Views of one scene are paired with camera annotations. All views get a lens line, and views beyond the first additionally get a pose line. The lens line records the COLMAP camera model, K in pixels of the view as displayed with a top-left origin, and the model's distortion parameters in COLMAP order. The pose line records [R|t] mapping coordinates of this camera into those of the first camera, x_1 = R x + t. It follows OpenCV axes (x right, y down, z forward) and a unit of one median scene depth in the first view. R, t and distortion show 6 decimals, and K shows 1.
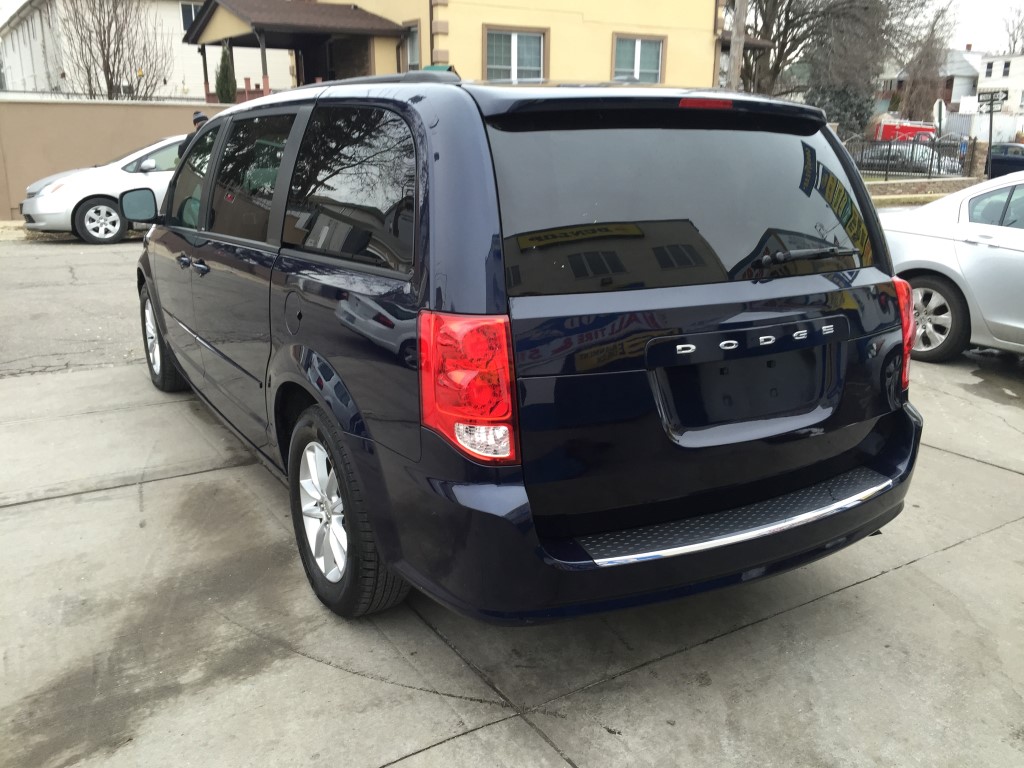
lens RADIAL K [[870.6, 0, 492.9], [0, 870.6, 393.9], [0, 0, 1]] dist [0.080616, -0.112904]
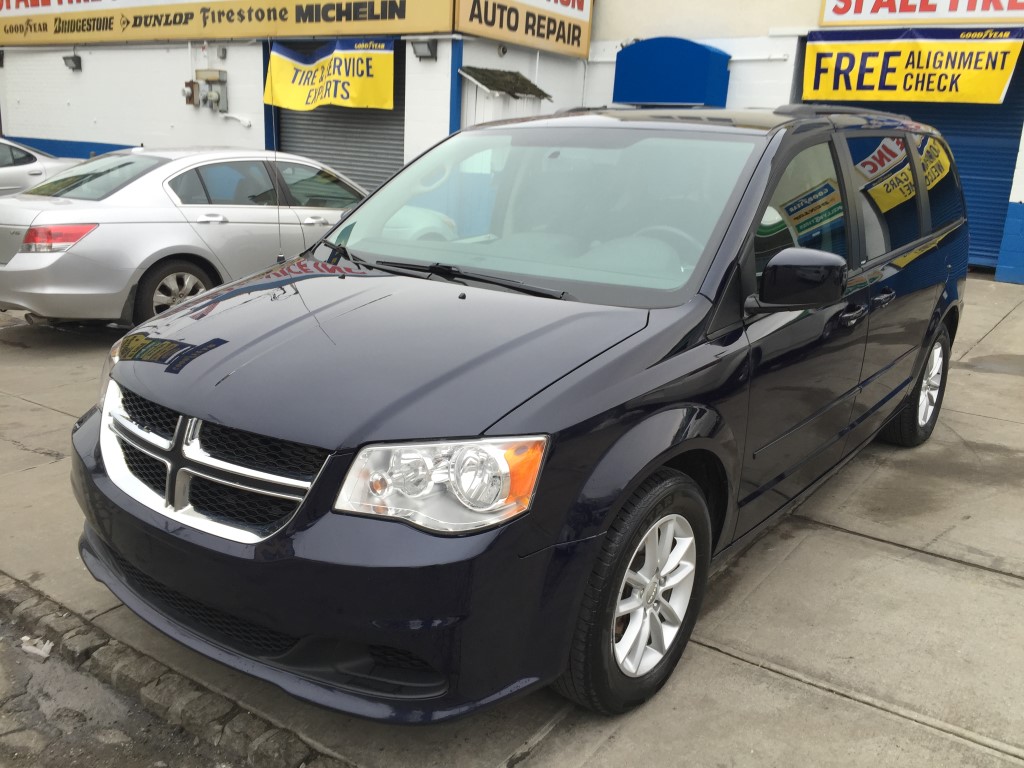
lens RADIAL K [[870.6, 0, 515.4], [0, 870.6, 408.7], [0, 0, 1]] dist [0.080616, -0.112904]
pose [[-0.379625, -0.291219, 0.878110, -1.026464], [0.220553, 0.893308, 0.391609, -0.489701], [-0.898466, 0.342334, -0.274892, 1.624848]]
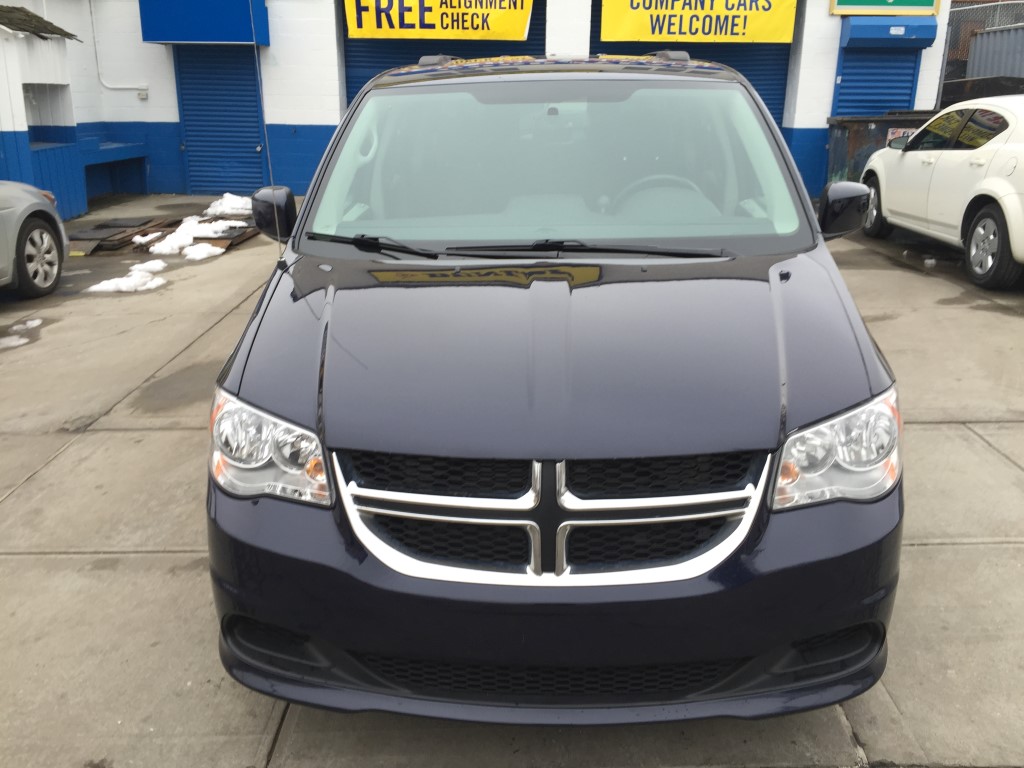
lens RADIAL K [[870.6, 0, 516.6], [0, 870.6, 385.4], [0, 0, 1]] dist [0.080616, -0.112904]
pose [[-0.842367, -0.178436, 0.508506, -0.664342], [0.148492, 0.830212, 0.537307, -0.597923], [-0.518043, 0.528119, -0.672847, 1.964031]]
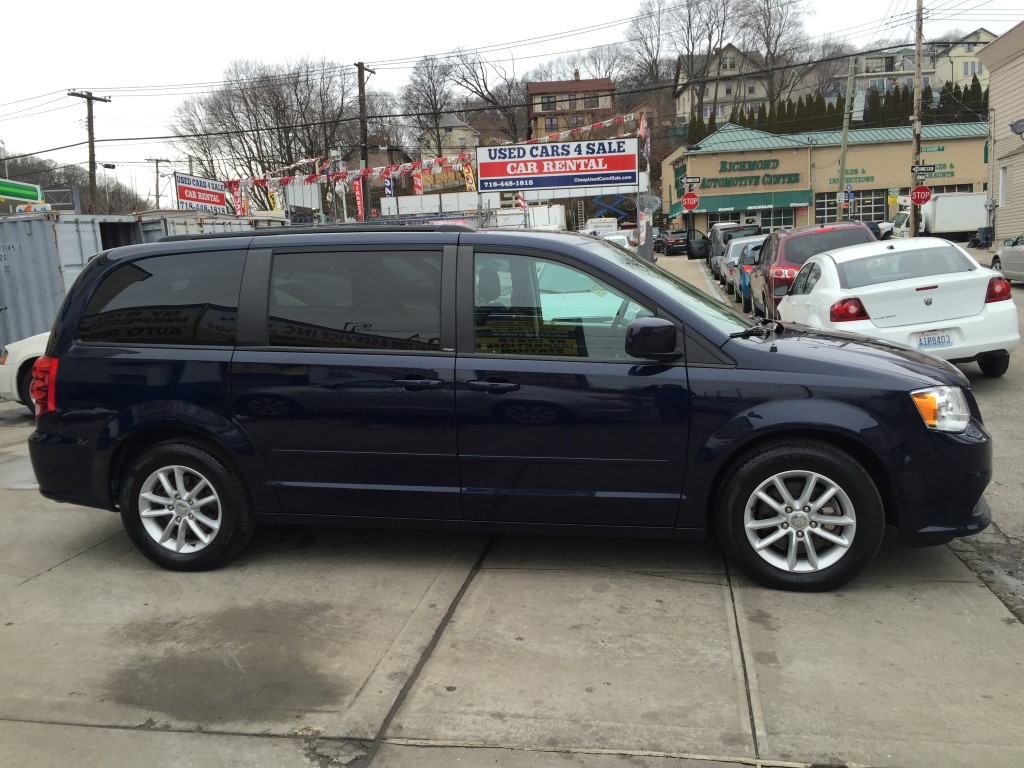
lens RADIAL K [[870.6, 0, 510.7], [0, 870.6, 384.4], [0, 0, 1]] dist [0.080616, -0.112904]
pose [[-0.675032, 0.123033, -0.727458, 0.800072], [-0.169586, 0.933722, 0.315283, -0.559422], [0.718034, 0.336193, -0.609427, 1.955585]]
